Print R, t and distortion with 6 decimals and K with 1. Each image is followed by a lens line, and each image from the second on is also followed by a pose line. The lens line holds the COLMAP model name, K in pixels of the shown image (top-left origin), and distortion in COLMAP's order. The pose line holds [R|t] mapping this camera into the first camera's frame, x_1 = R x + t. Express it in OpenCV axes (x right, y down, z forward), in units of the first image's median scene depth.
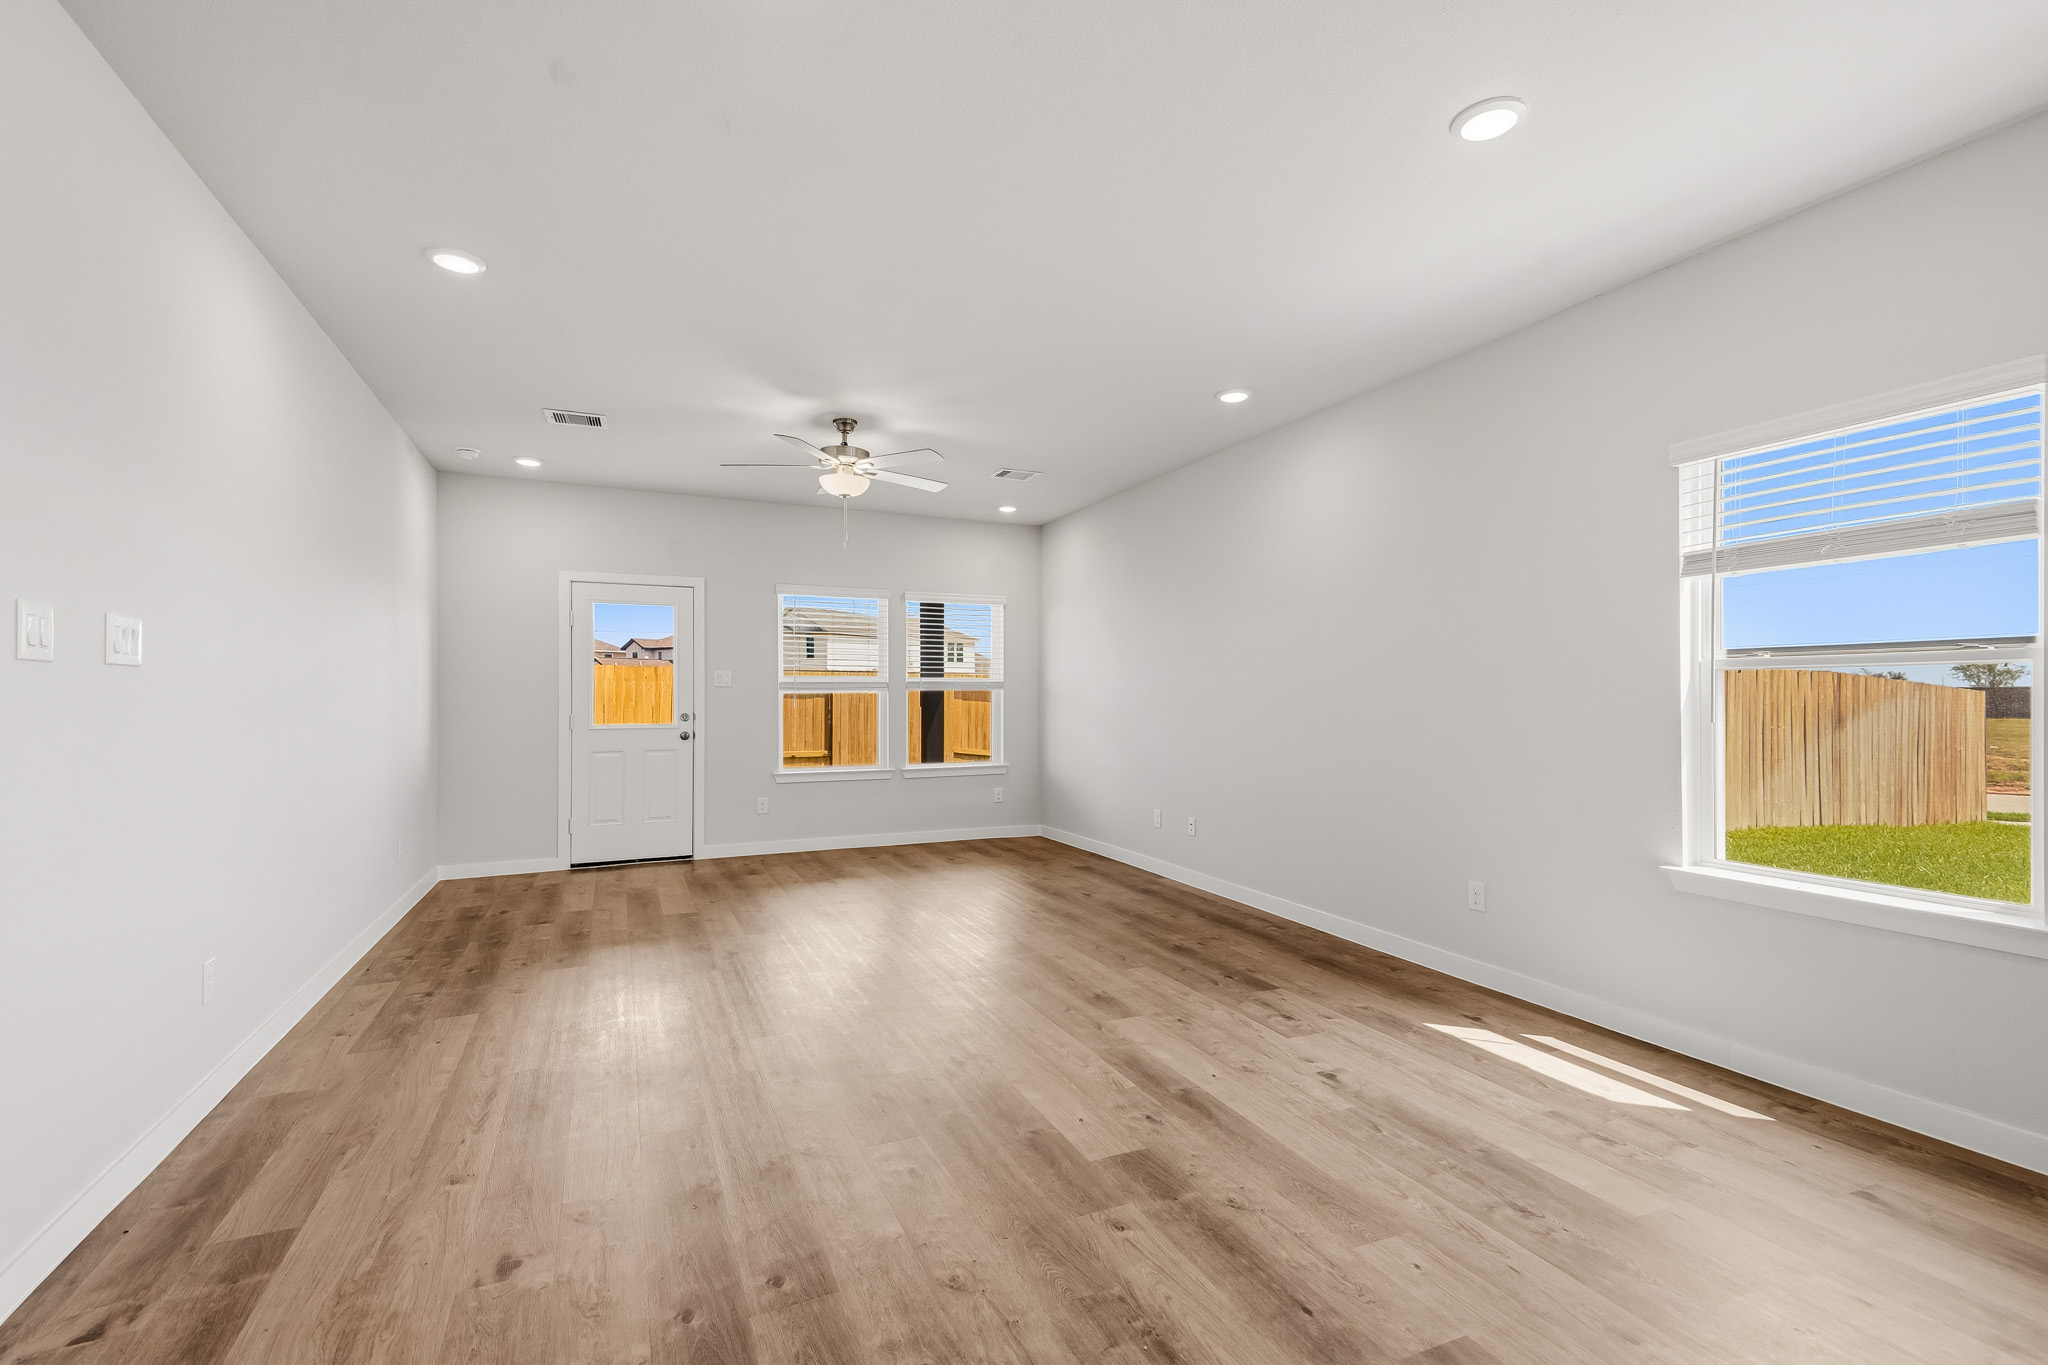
lens RADIAL K [[911.6, 0, 1032.3], [0, 911.6, 690.2], [0, 0, 1]] dist [0.028647, -0.003122]
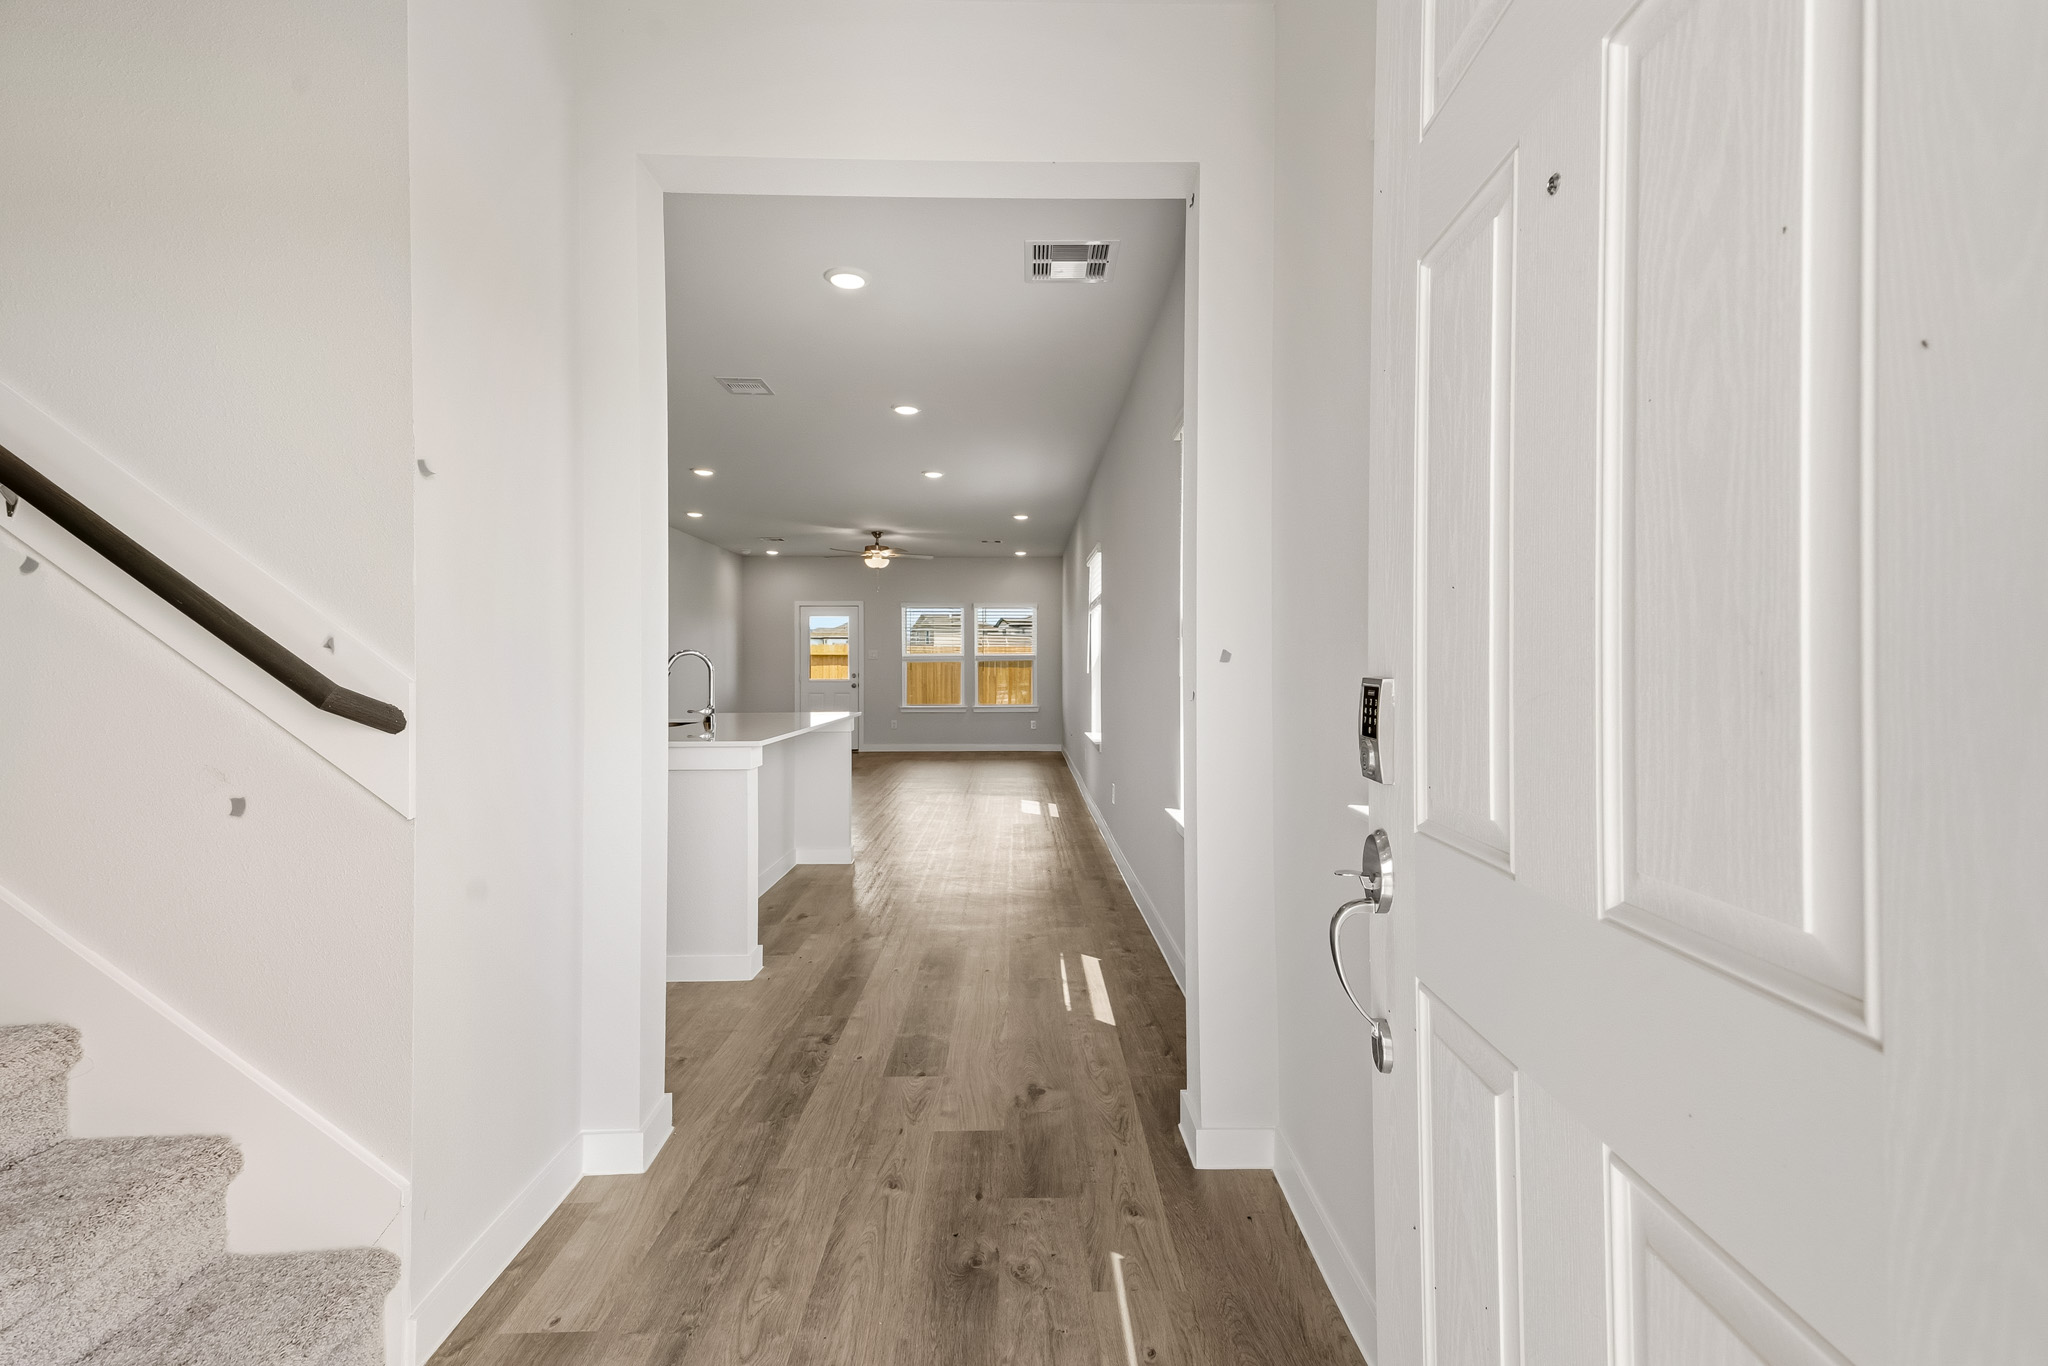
lens RADIAL K [[911.6, 0, 1031.7], [0, 911.6, 676.0], [0, 0, 1]] dist [0.028647, -0.003122]
pose [[0.914410, 0.004633, -0.404763, 0.710710], [0.001909, 0.999874, 0.015758, 0.001846], [0.404785, -0.015182, 0.914286, -0.564717]]
